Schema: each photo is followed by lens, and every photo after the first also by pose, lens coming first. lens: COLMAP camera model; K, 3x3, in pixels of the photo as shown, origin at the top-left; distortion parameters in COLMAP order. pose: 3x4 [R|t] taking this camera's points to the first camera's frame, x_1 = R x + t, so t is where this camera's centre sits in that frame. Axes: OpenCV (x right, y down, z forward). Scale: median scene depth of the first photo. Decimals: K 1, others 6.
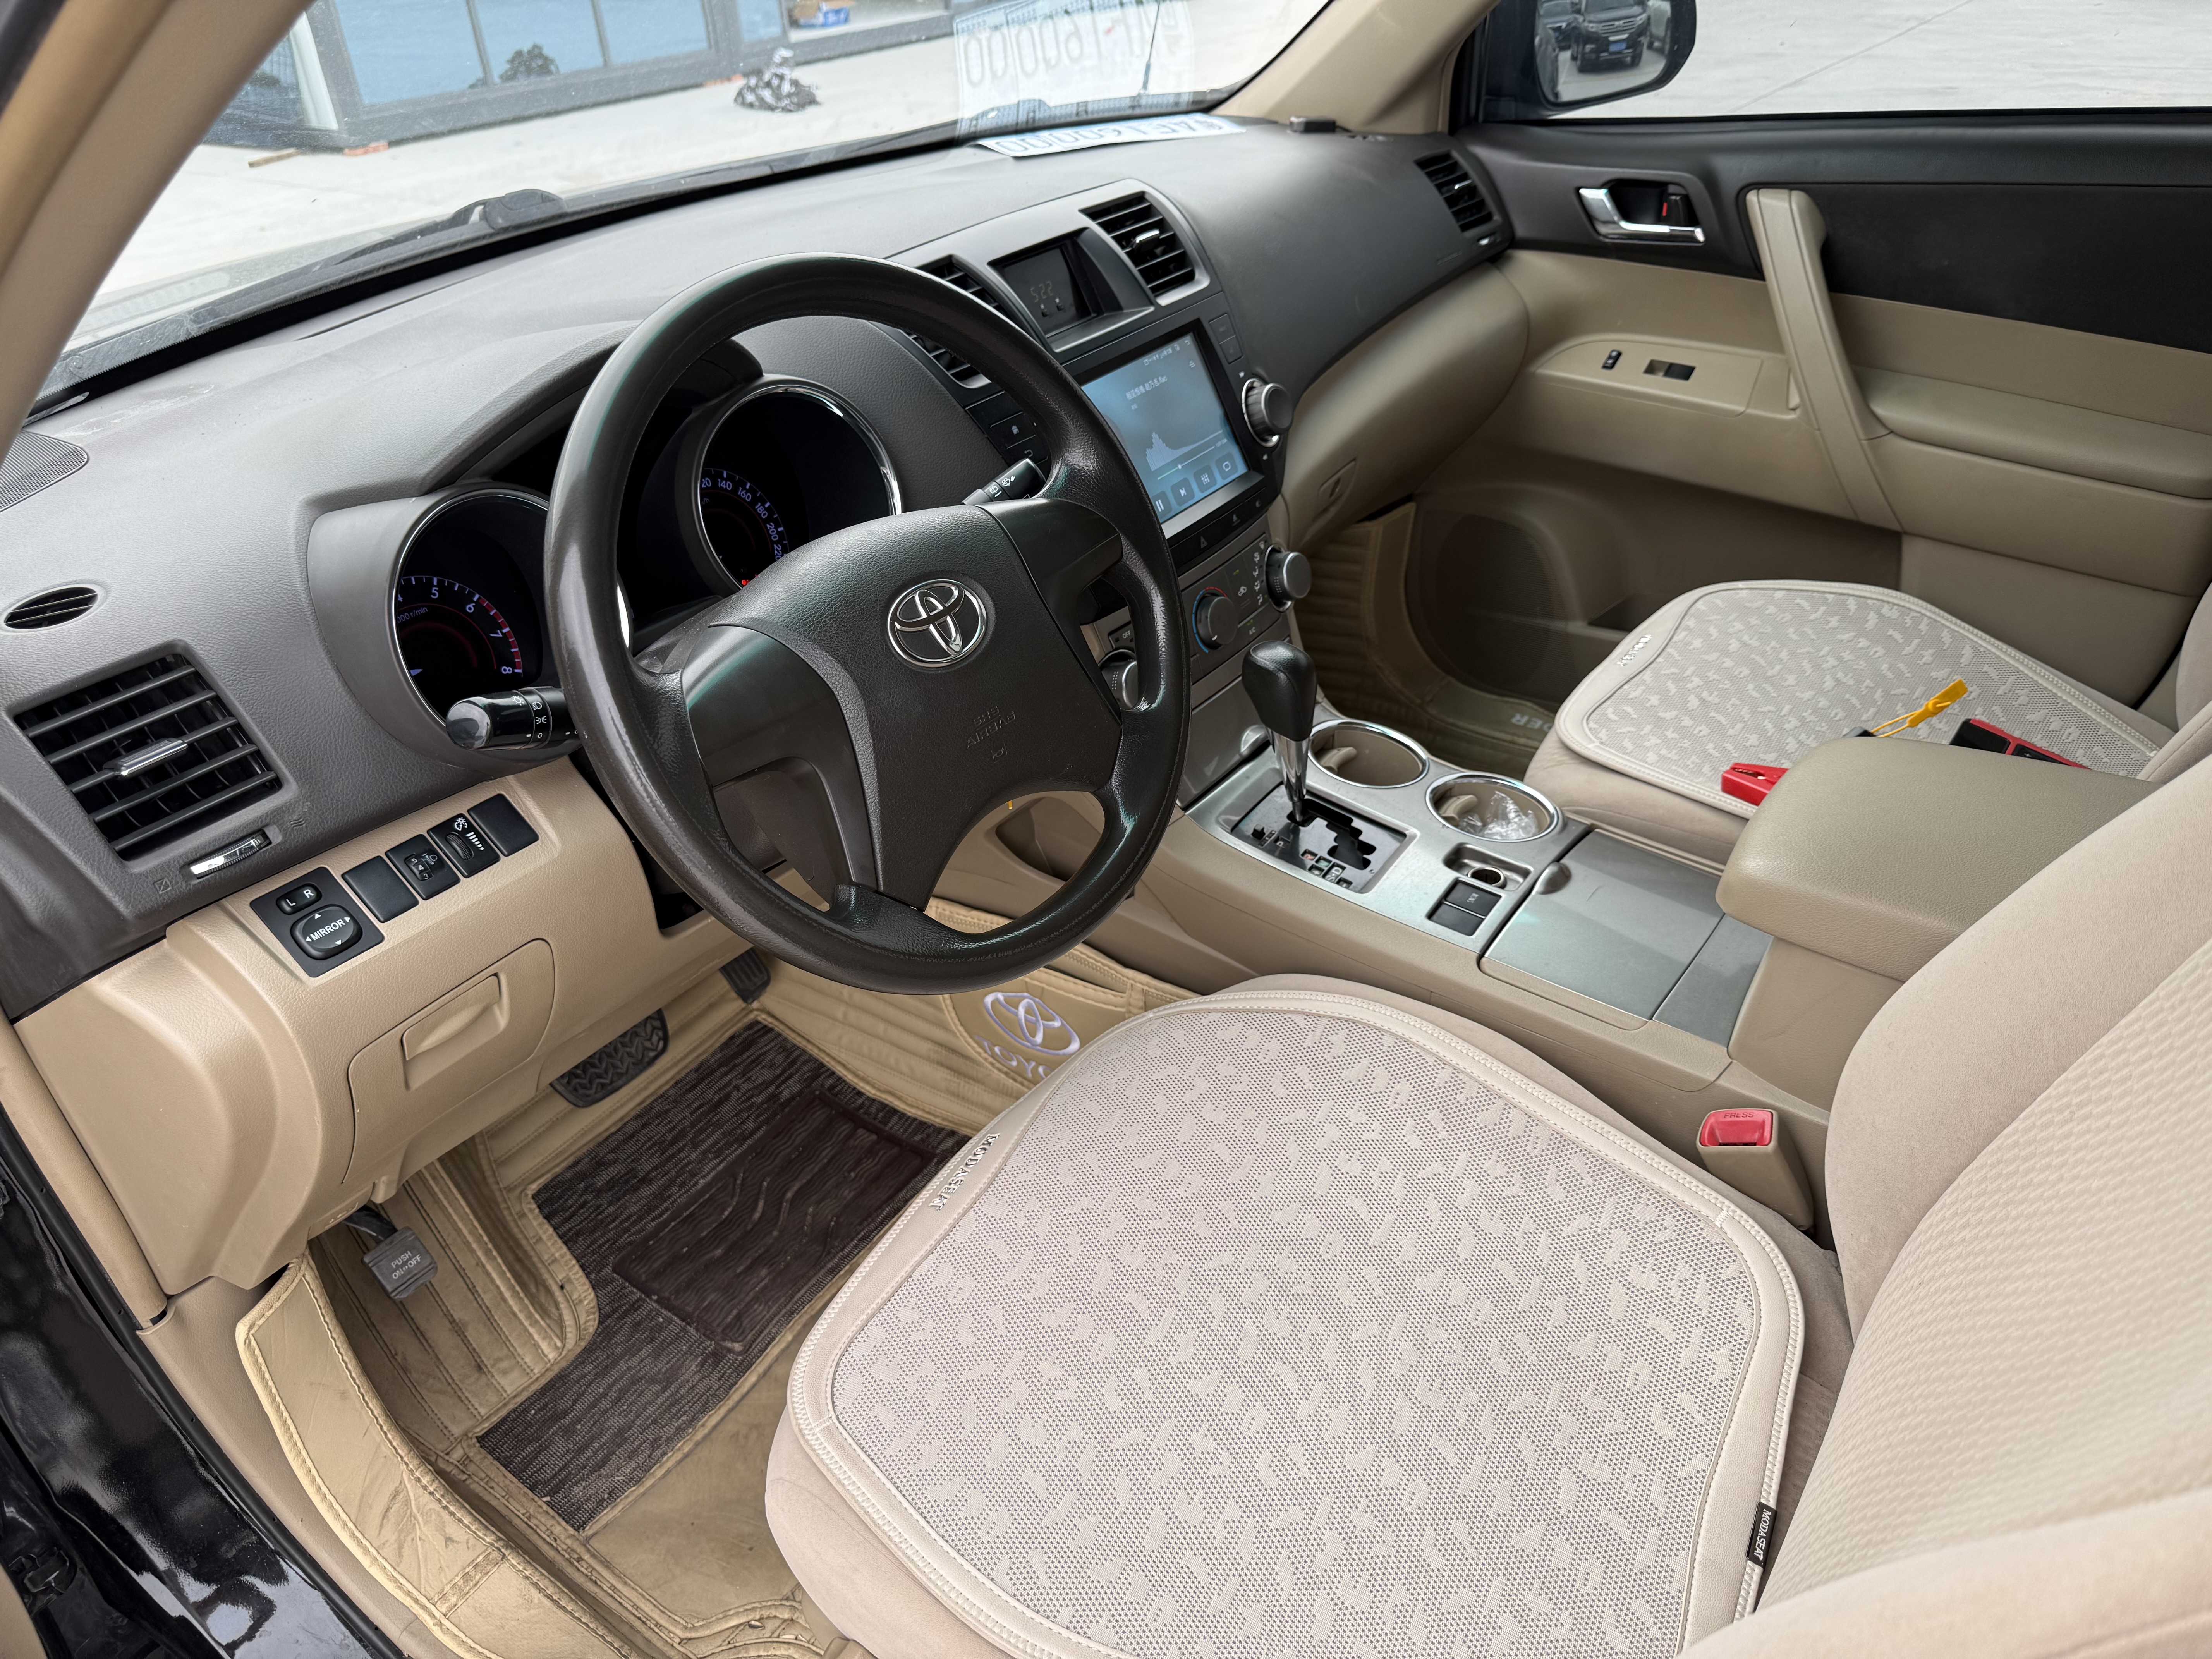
lens RADIAL K [[1563.4, 0, 1104.9], [0, 1563.4, 818.0], [0, 0, 1]] dist [0.121078, -0.254056]
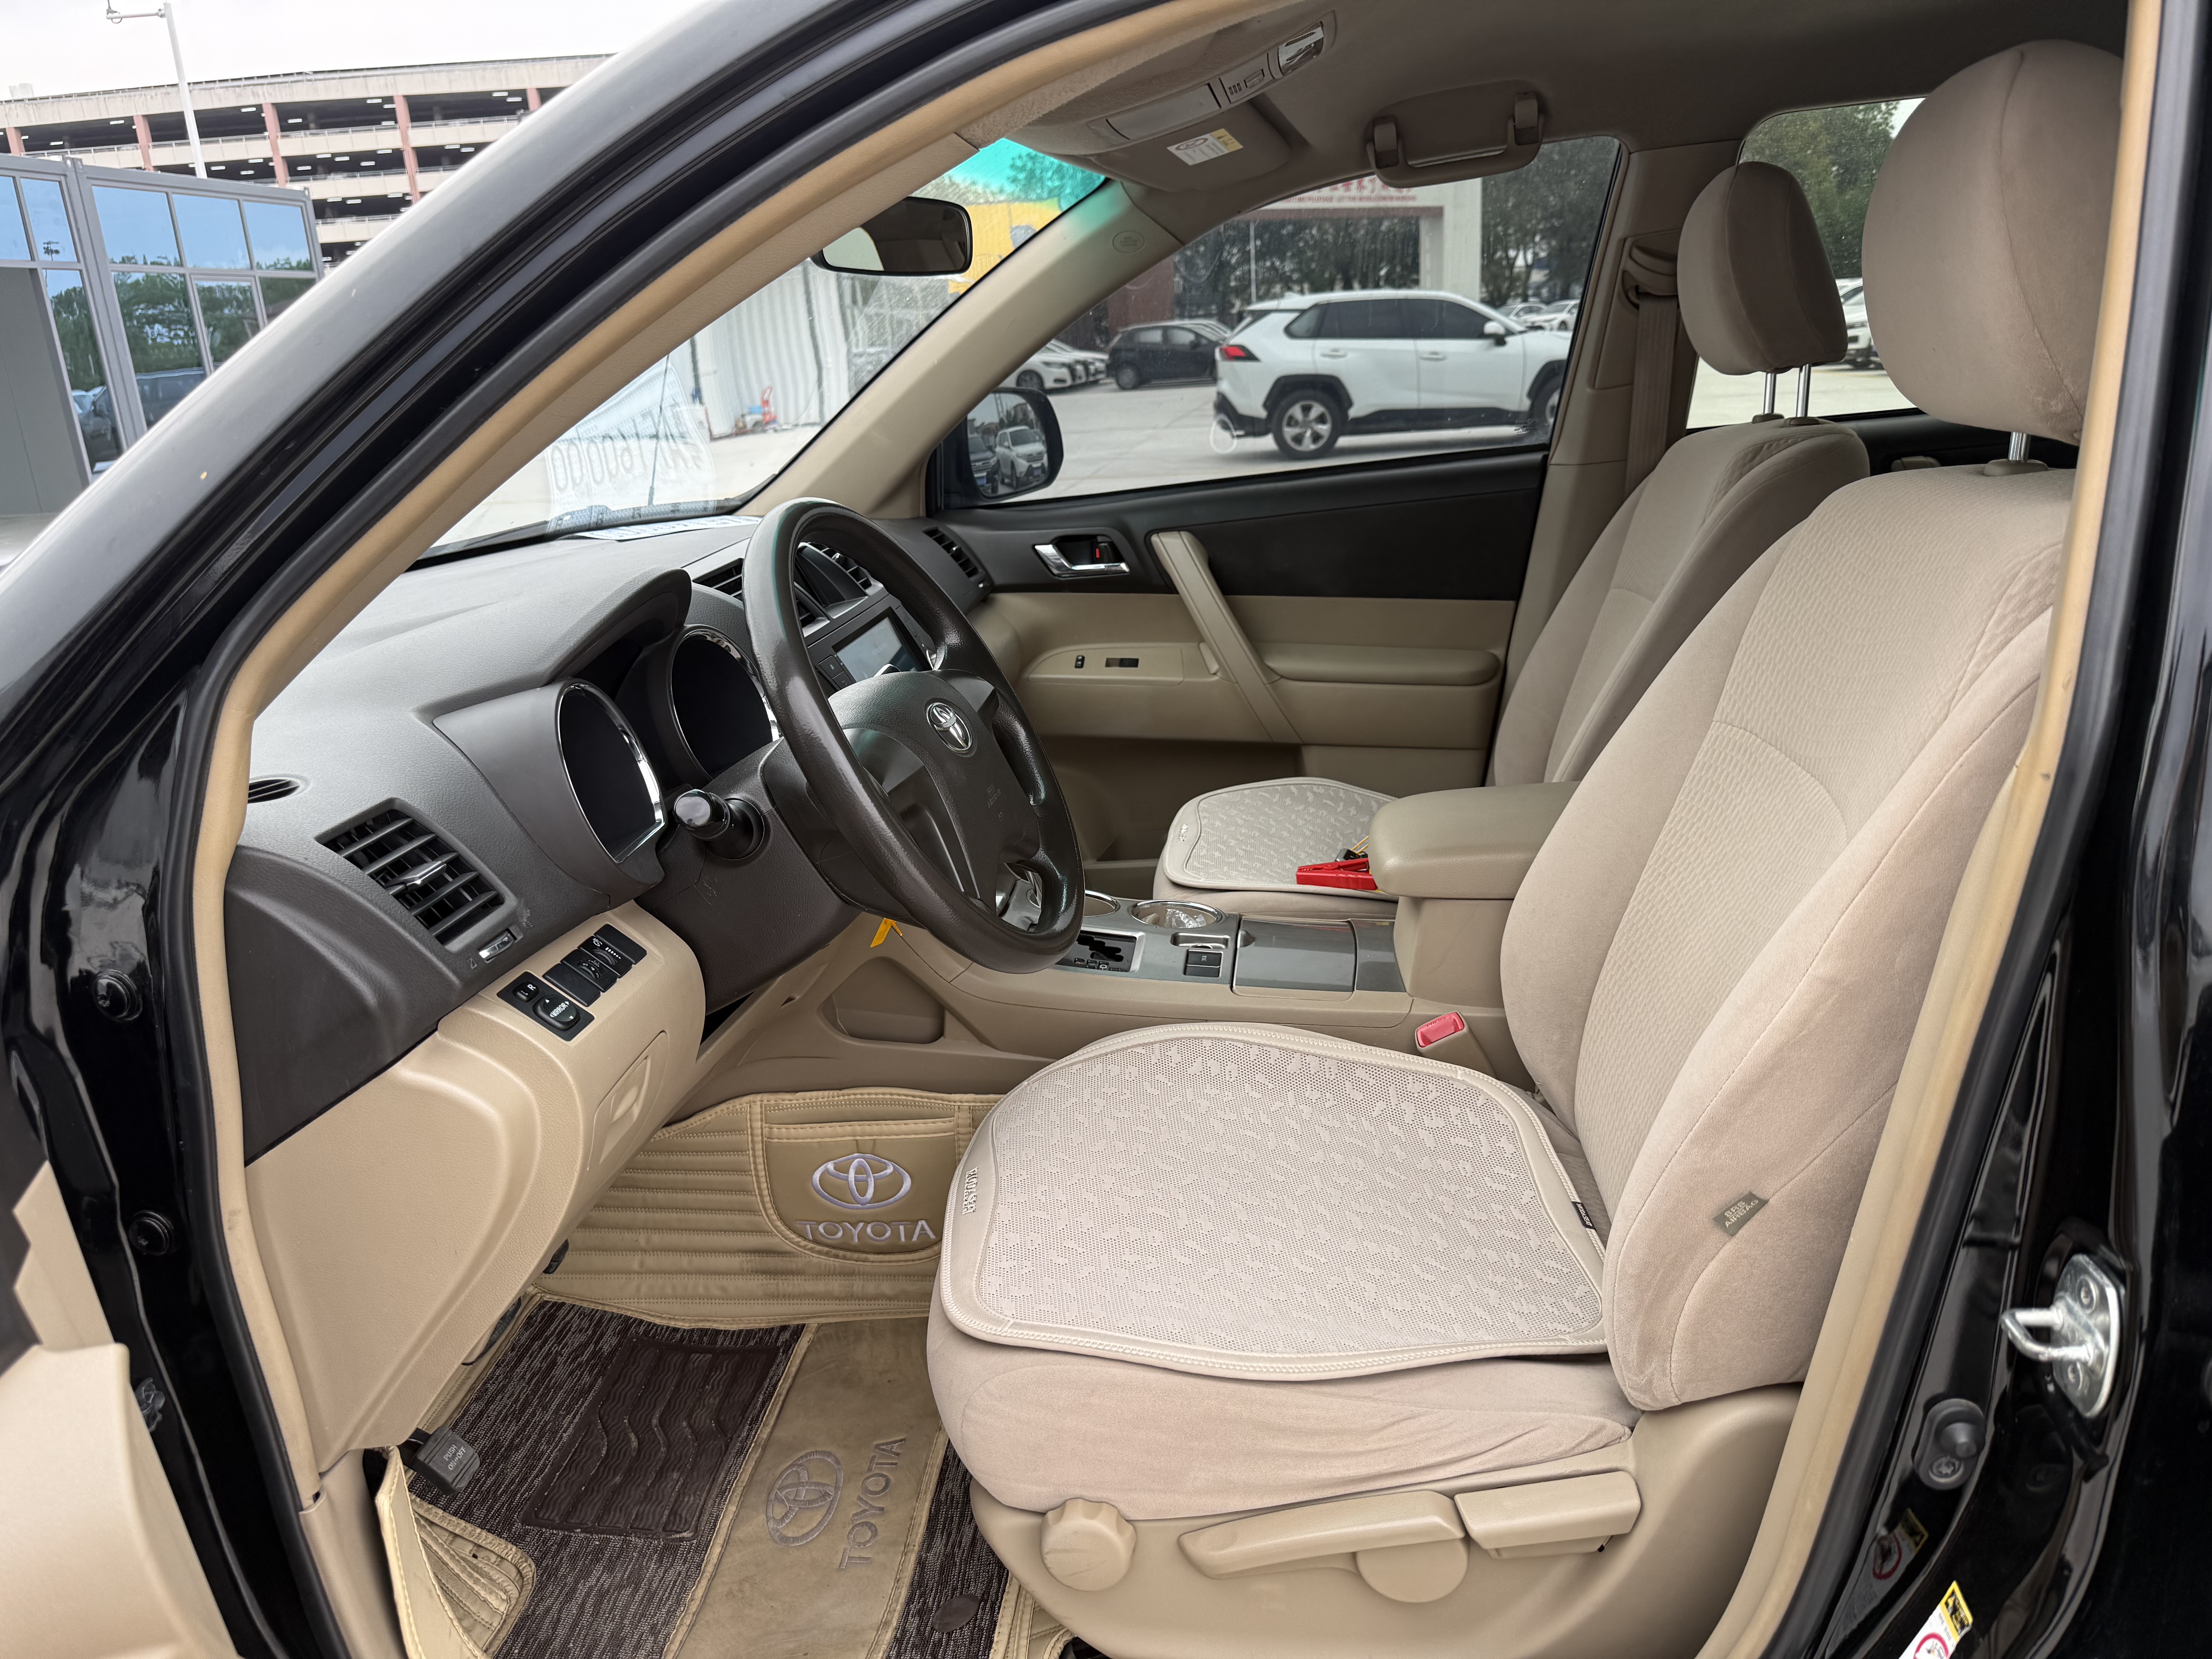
lens RADIAL K [[1539.3, 0, 1106.0], [0, 1539.3, 829.5], [0, 0, 1]] dist [-0.003771, -0.004598]
pose [[0.875166, -0.137724, 0.463806, -0.397215], [0.261964, 0.940840, -0.214929, 0.185084], [-0.406766, 0.309599, 0.859470, -0.138327]]
